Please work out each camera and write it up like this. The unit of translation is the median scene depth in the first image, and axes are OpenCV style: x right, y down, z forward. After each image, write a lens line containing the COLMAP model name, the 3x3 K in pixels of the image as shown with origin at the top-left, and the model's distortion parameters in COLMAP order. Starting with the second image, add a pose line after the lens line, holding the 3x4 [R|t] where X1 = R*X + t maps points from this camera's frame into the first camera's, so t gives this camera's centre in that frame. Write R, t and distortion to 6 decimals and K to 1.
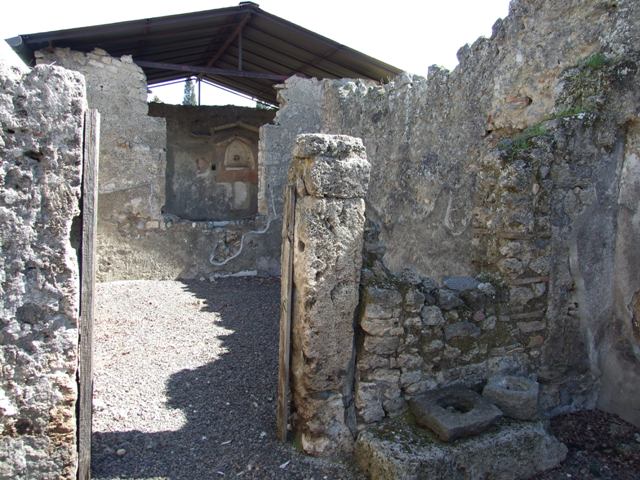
lens RADIAL K [[509.9, 0, 319.4], [0, 509.9, 232.6], [0, 0, 1]] dist [-0.058270, 0.053686]
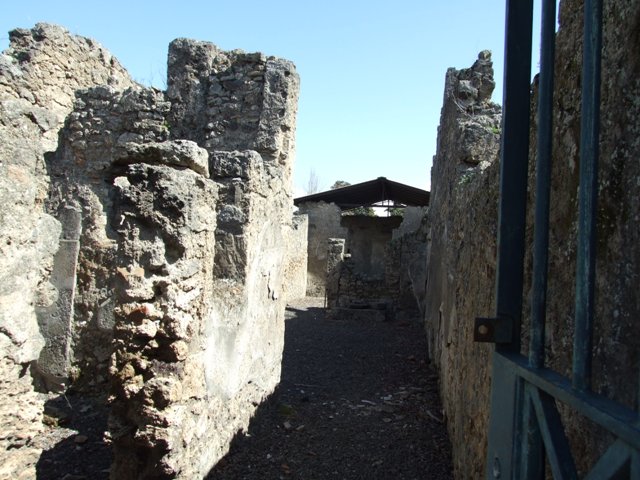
lens RADIAL K [[509.9, 0, 308.9], [0, 509.9, 236.5], [0, 0, 1]] dist [-0.058270, 0.053686]
pose [[0.844170, -0.006198, -0.536040, 1.123804], [-0.084271, 0.985966, -0.144113, 0.227827], [0.529411, 0.166828, 0.831801, -1.432114]]
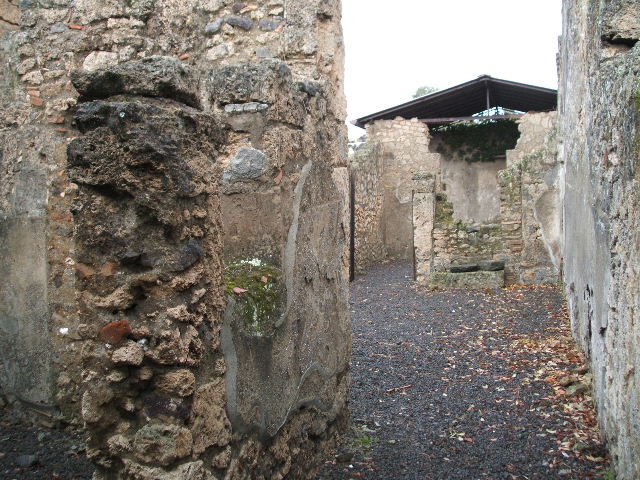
lens RADIAL K [[719.8, 0, 305.7], [0, 719.8, 224.5], [0, 0, 1]] dist [-0.118024, 0.000000]
pose [[0.774514, -0.032533, -0.631720, 1.102259], [-0.011391, 0.997797, -0.065352, 0.205375], [0.632455, 0.057812, 0.772437, -1.374899]]
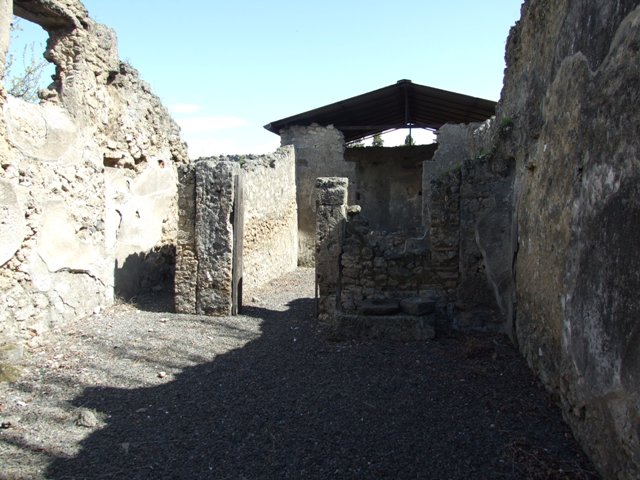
lens RADIAL K [[509.9, 0, 316.8], [0, 509.9, 233.3], [0, 0, 1]] dist [-0.058270, 0.053686]
pose [[0.840348, 0.006923, -0.542002, 0.621266], [-0.034838, 0.998541, -0.041259, 0.078867], [0.540926, 0.053554, 0.839364, -0.478307]]
